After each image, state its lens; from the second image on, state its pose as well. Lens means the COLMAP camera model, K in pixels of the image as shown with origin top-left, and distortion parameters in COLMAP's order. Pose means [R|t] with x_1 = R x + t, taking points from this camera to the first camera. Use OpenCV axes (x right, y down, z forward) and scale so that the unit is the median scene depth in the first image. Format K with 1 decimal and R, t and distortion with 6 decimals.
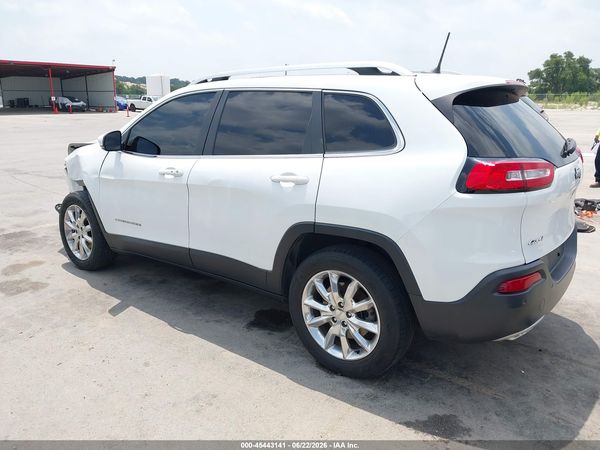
lens RADIAL K [[484.0, 0, 293.8], [0, 484.0, 226.3], [0, 0, 1]] dist [0.012134, -0.002550]
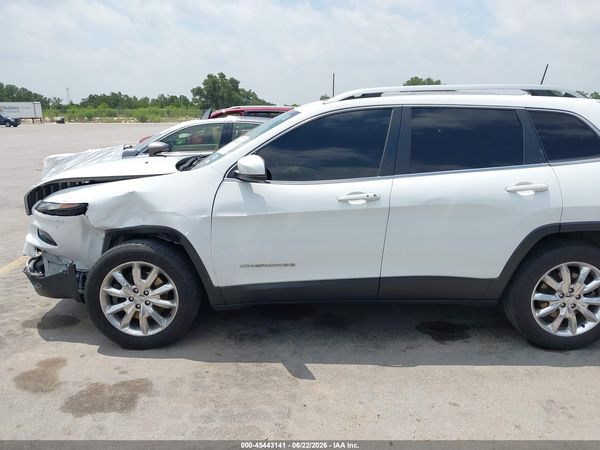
lens RADIAL K [[483.2, 0, 300.0], [0, 483.2, 225.0], [0, 0, 1]] dist [-0.003504, 0.004197]
pose [[0.779868, -0.136708, 0.610833, -0.906187], [0.154710, 0.987680, 0.023526, -0.100664], [-0.606523, 0.076155, 0.791410, 0.377473]]
